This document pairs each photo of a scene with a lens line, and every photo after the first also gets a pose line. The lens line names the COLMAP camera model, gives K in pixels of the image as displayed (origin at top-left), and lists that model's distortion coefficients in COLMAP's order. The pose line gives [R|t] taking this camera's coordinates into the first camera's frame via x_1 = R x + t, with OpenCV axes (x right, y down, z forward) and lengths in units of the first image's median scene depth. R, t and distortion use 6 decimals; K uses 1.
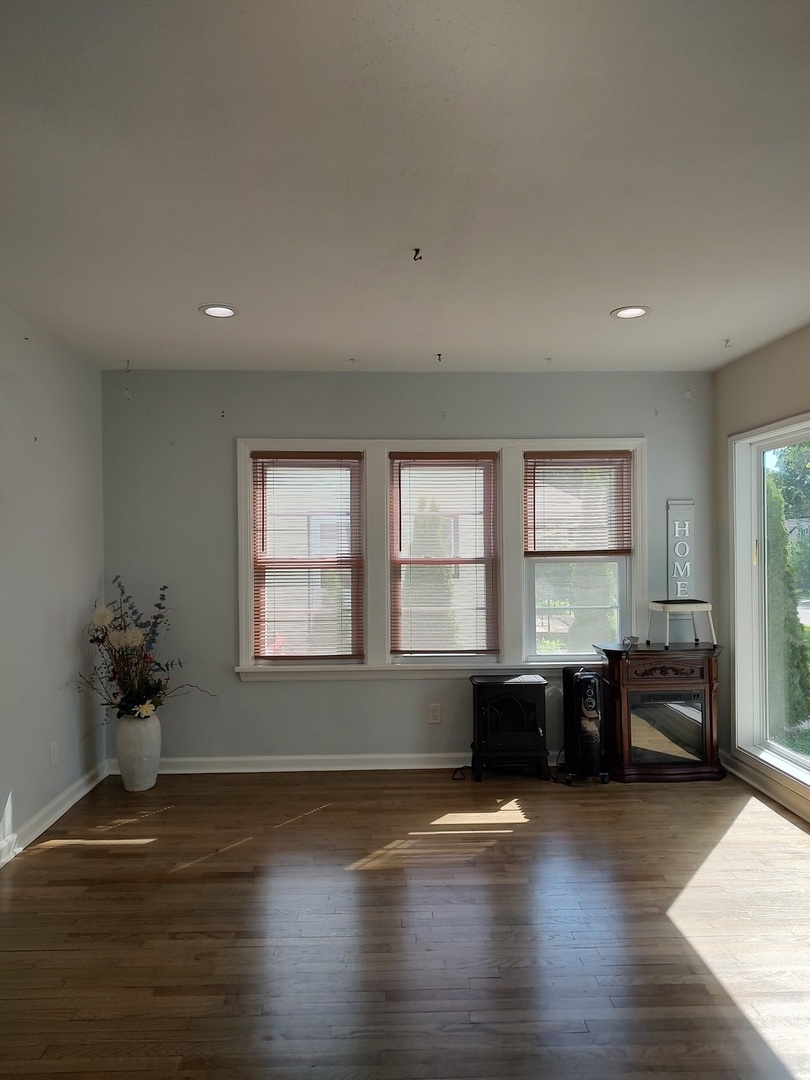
lens RADIAL K [[787.1, 0, 405.0], [0, 787.1, 540.0], [0, 0, 1]] dist [0.069898, -0.120756]
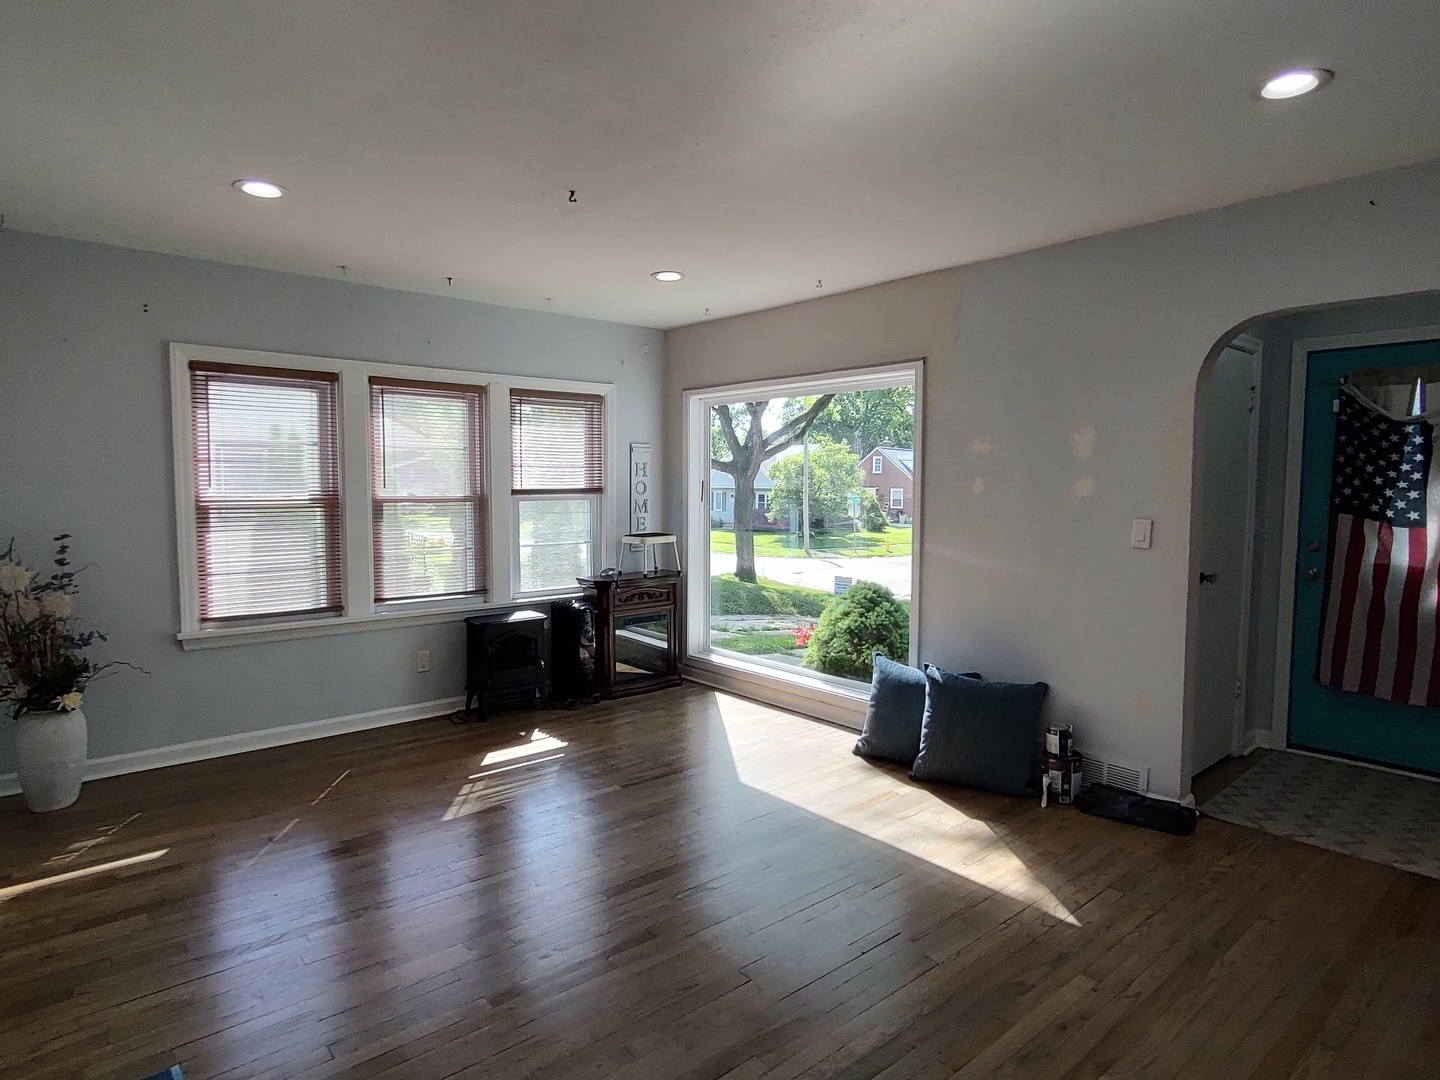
lens RADIAL K [[828.6, 0, 720.1], [0, 828.6, 531.9], [0, 0, 1]] dist [-0.001254, -0.000492]
pose [[0.780905, -0.027310, 0.624052, -0.300194], [-0.014532, 0.997979, 0.061858, -0.000493], [-0.624480, -0.057374, 0.778930, 0.019983]]
